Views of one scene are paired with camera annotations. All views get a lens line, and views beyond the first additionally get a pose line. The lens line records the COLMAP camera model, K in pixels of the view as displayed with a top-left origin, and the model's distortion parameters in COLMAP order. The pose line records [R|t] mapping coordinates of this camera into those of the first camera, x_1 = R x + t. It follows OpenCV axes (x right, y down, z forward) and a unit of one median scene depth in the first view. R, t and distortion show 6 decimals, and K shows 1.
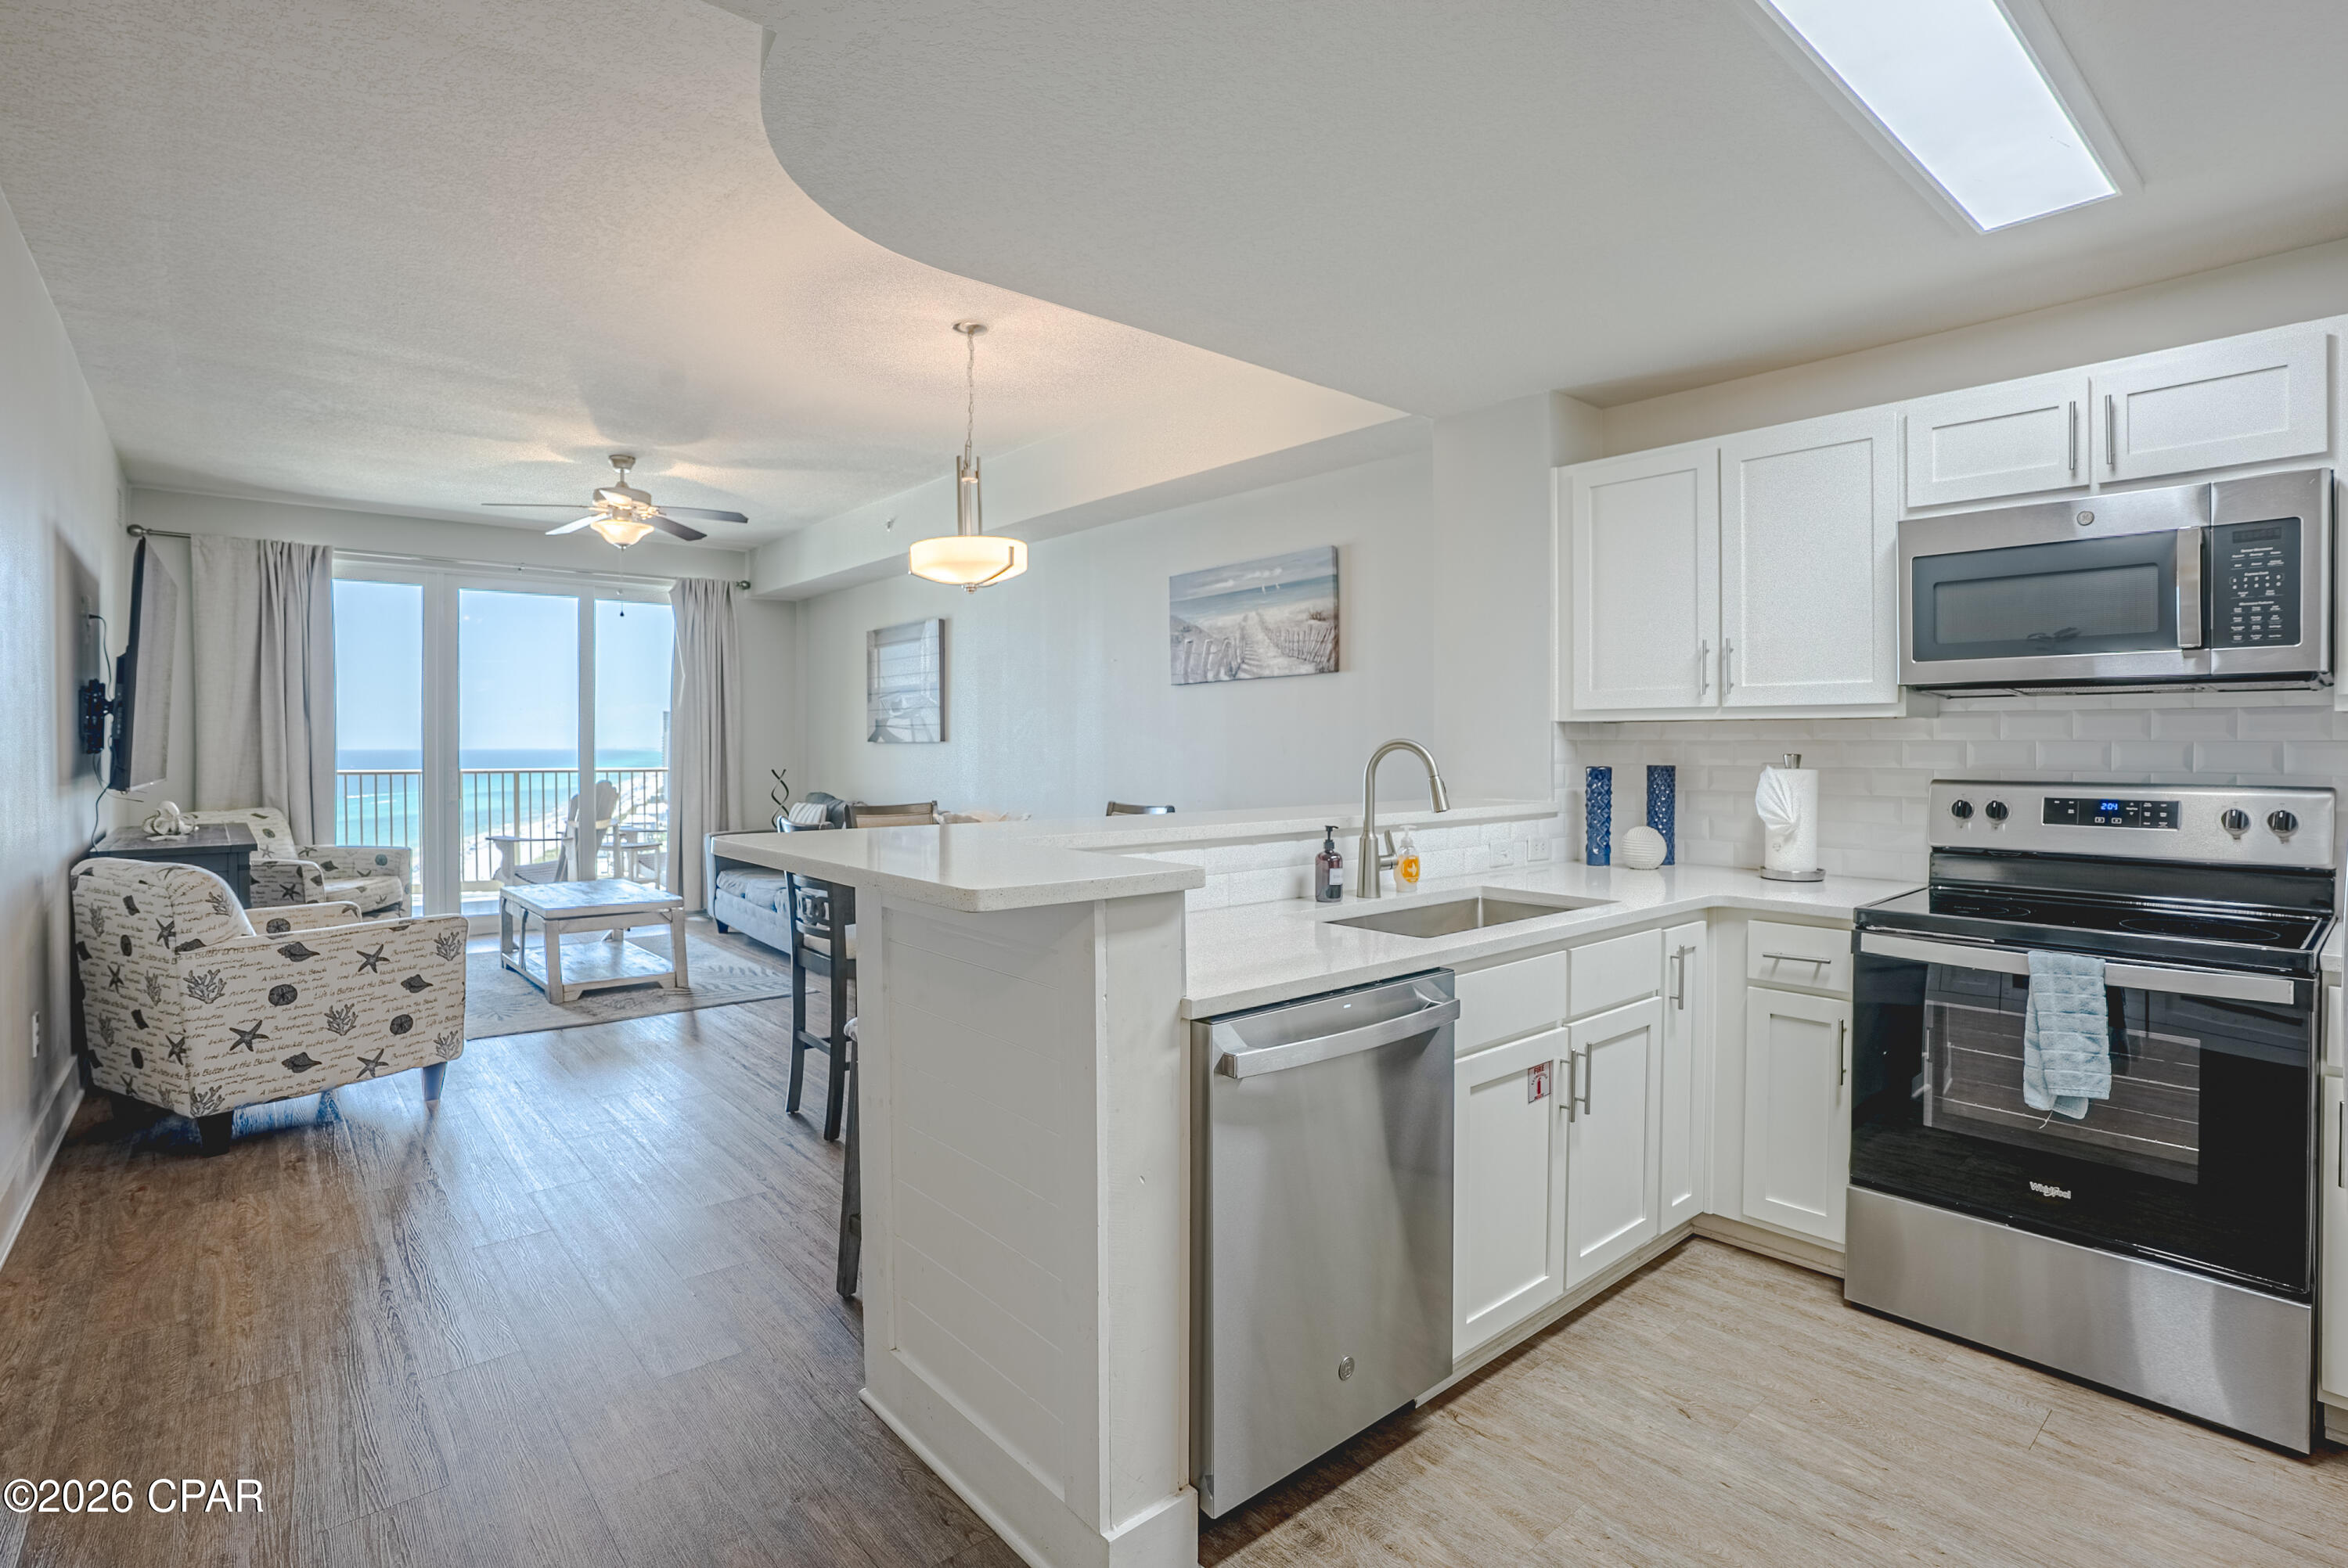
lens RADIAL K [[1132.6, 0, 1176.8], [0, 1132.6, 748.5], [0, 0, 1]] dist [-0.058410, 0.026789]
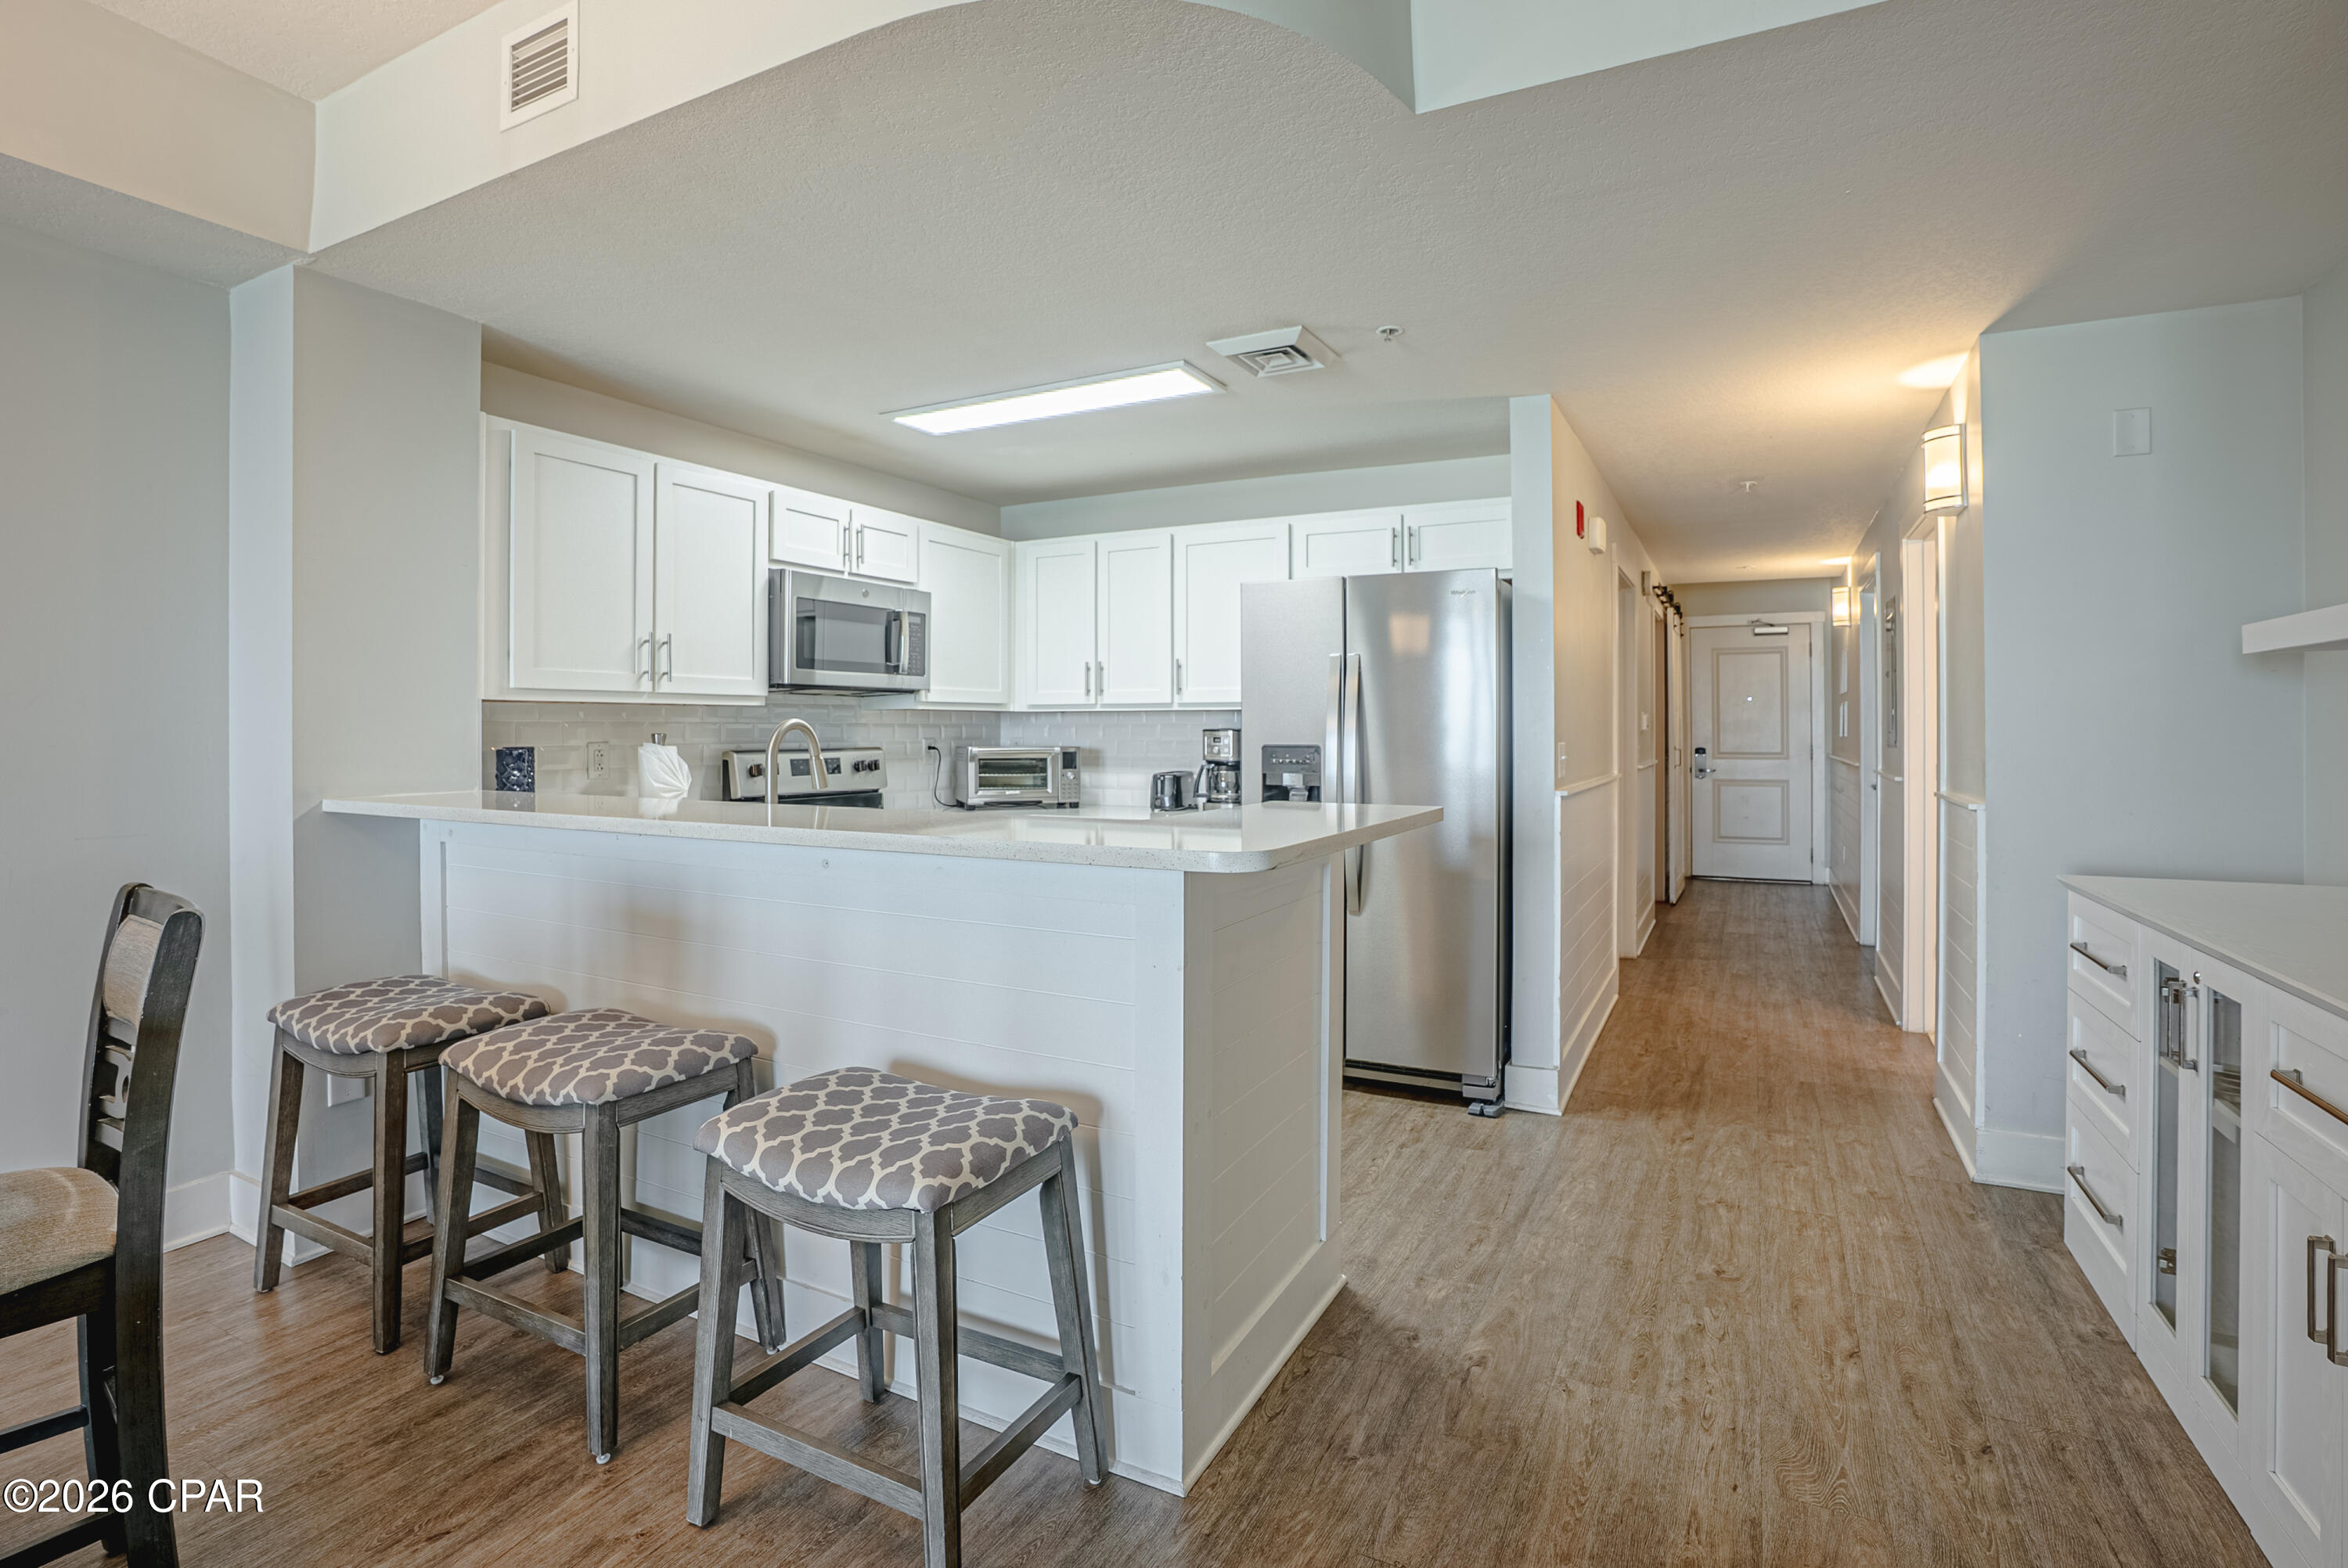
lens RADIAL K [[1132.6, 0, 1176.8], [0, 1132.6, 748.5], [0, 0, 1]] dist [-0.058410, 0.026789]
pose [[-0.373441, -0.014780, 0.927536, -0.705259], [0.008413, 0.999778, 0.019318, 0.002343], [-0.927616, 0.015017, -0.373234, 0.847610]]
